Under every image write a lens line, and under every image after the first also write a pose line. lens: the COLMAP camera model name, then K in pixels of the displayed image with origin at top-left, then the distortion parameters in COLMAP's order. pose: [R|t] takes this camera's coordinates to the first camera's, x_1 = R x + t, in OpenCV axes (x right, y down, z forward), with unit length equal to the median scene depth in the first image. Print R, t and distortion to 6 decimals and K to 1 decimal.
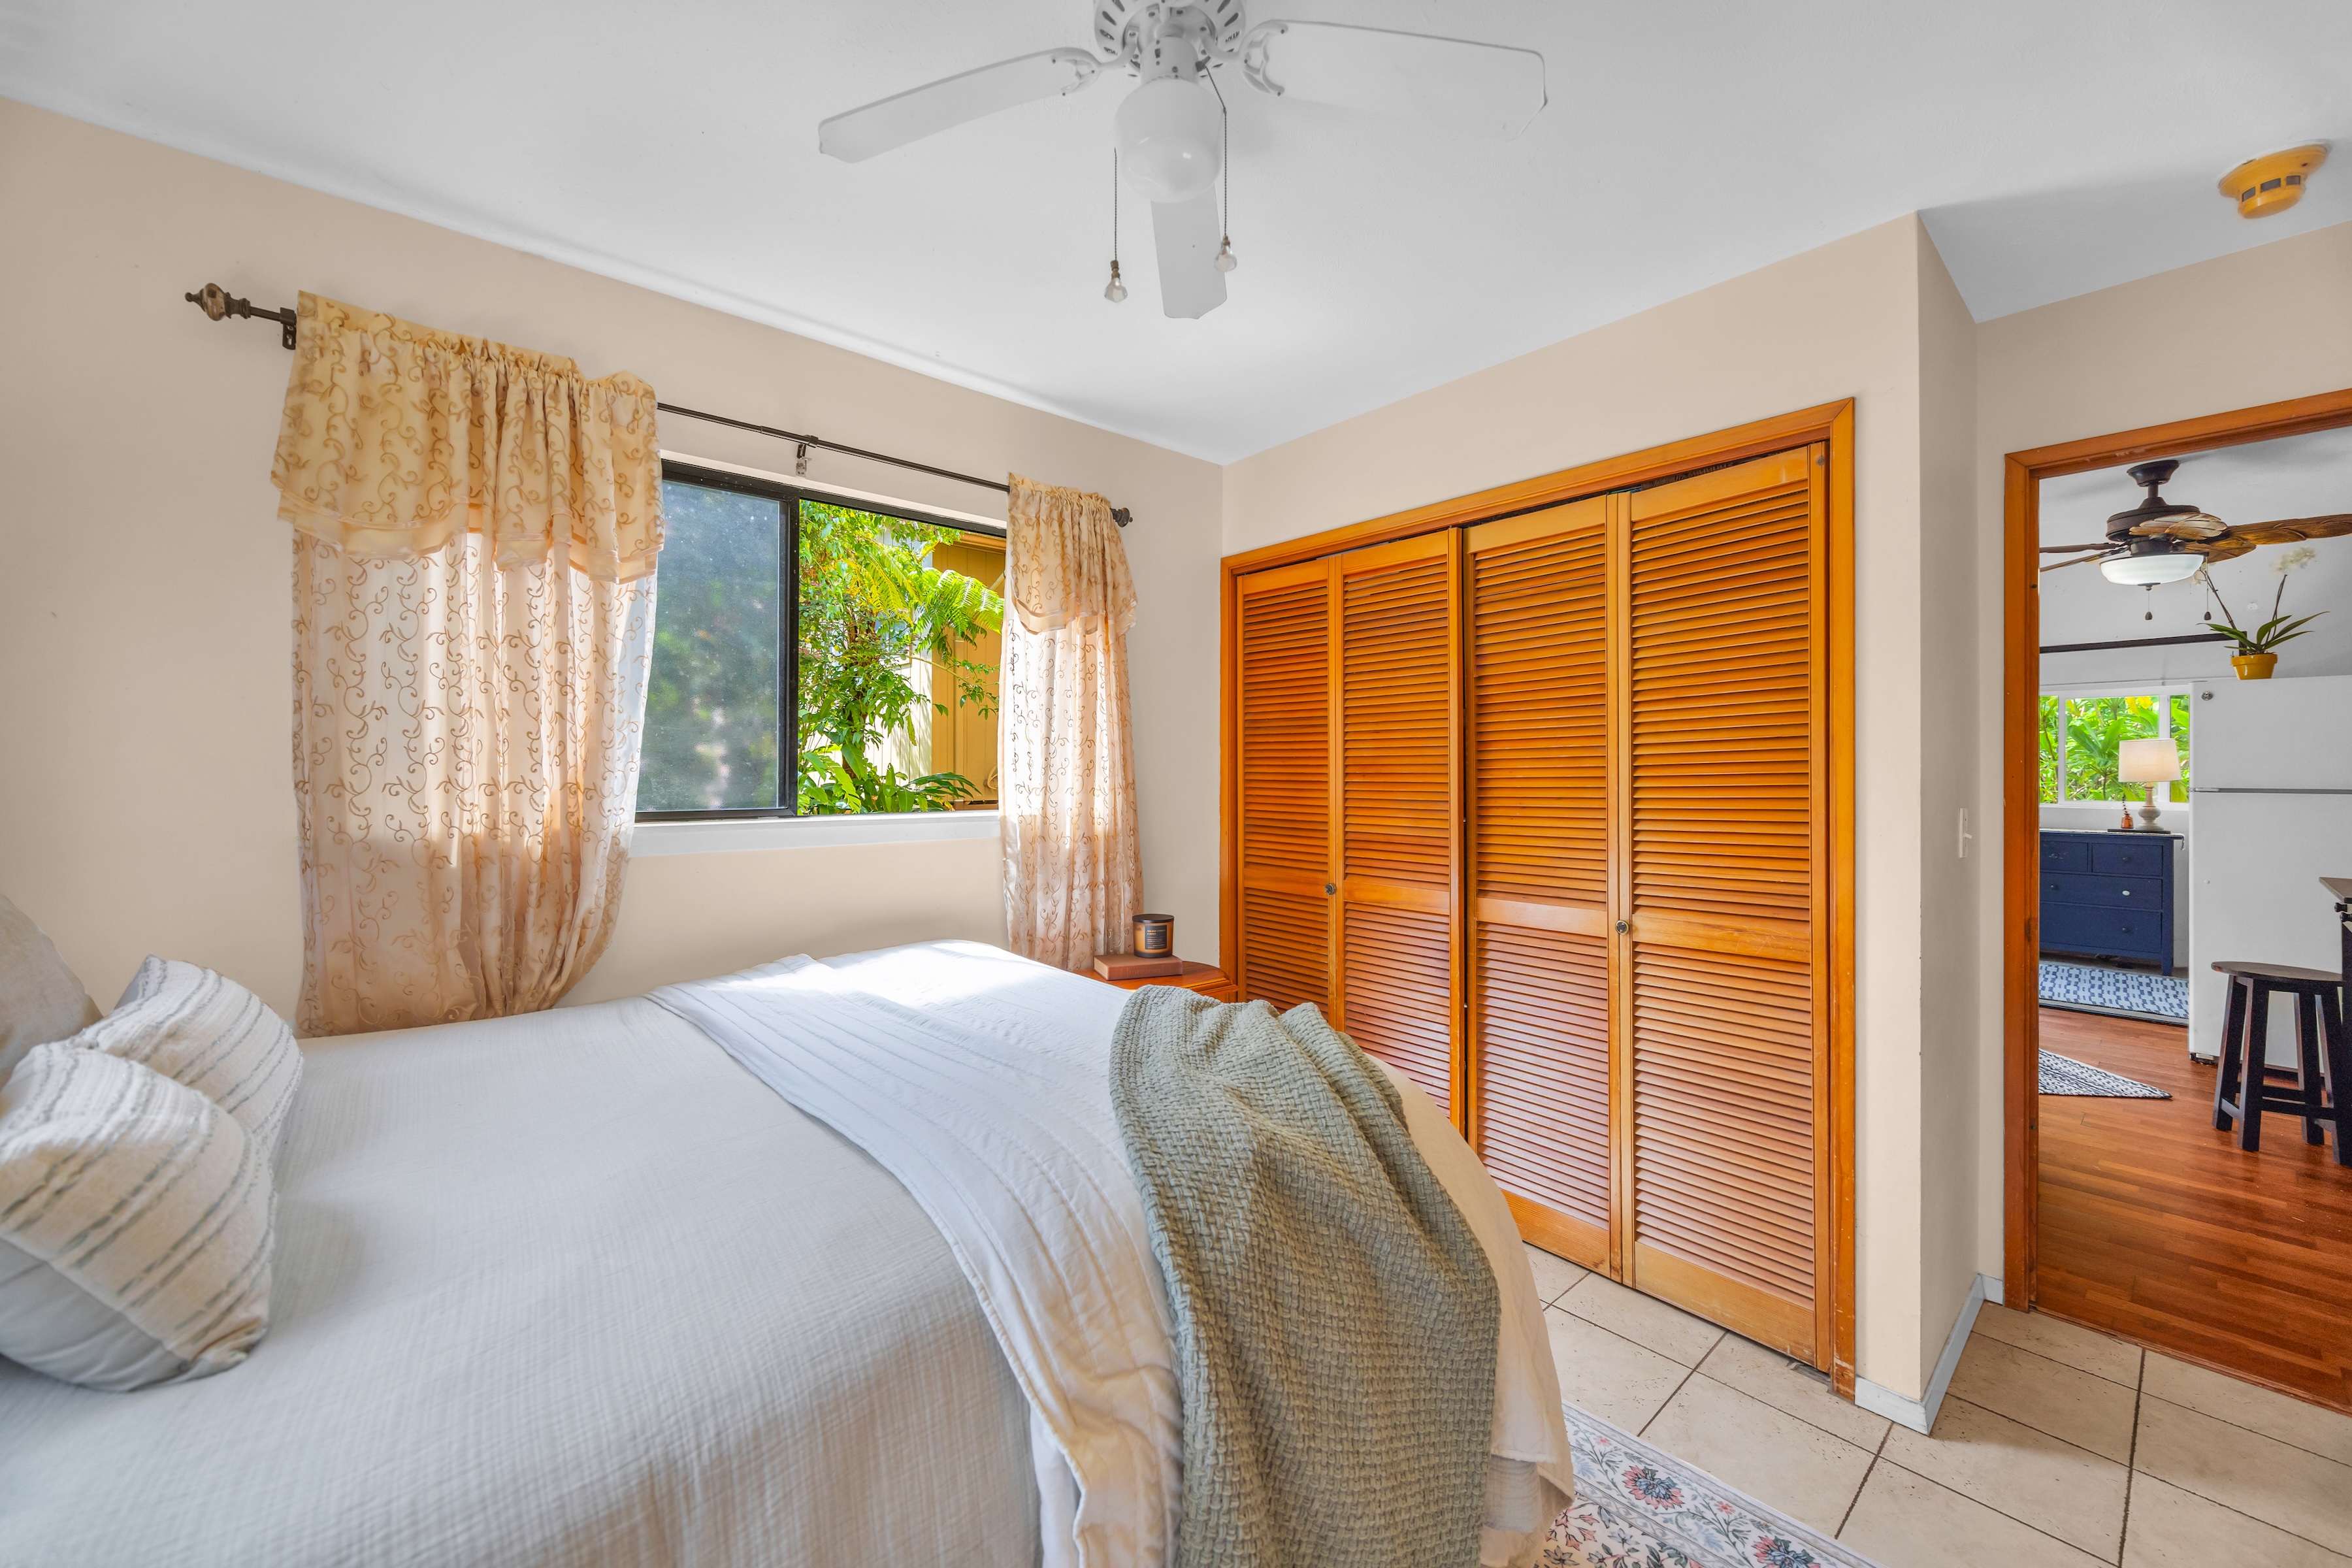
lens RADIAL K [[904.5, 0, 1176.5], [0, 904.5, 770.6], [0, 0, 1]] dist [0.000162, -0.000727]
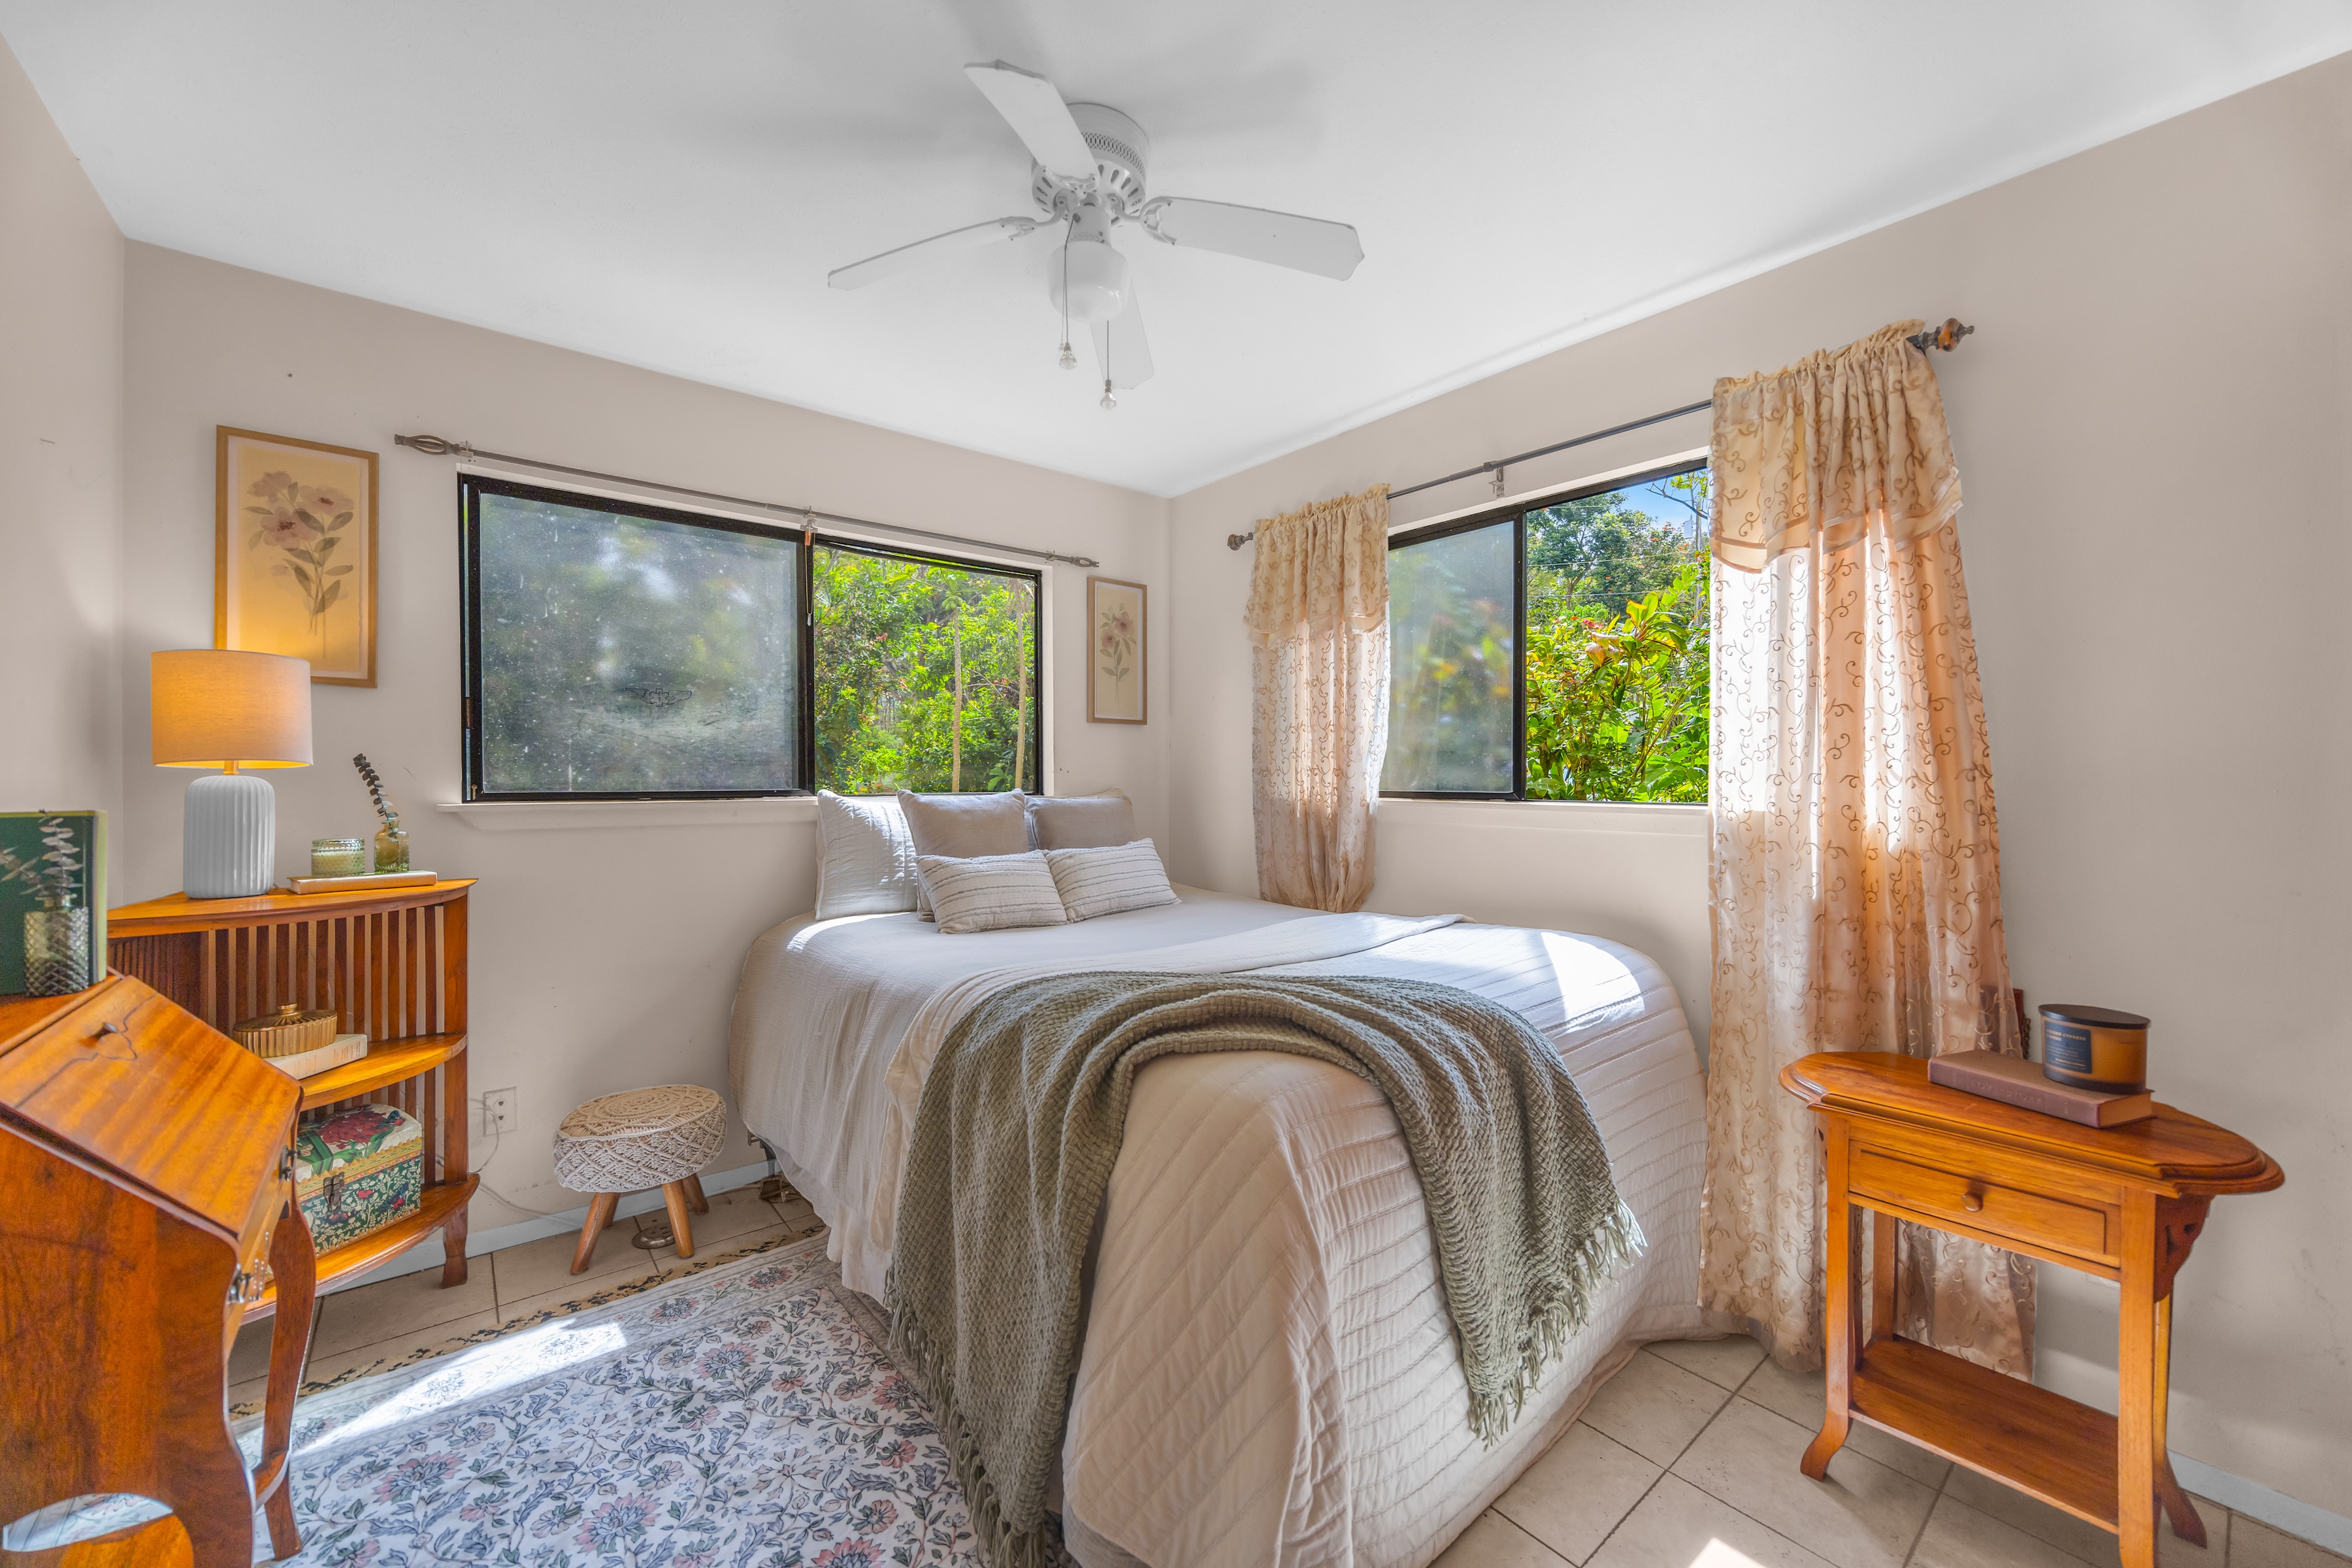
lens RADIAL K [[904.5, 0, 1179.3], [0, 904.5, 785.2], [0, 0, 1]] dist [0.000162, -0.000727]
pose [[-0.022471, 0.011423, -0.999682, 0.727608], [0.006702, 0.999914, 0.011275, 0.018492], [0.999725, -0.006447, -0.022545, 0.624085]]
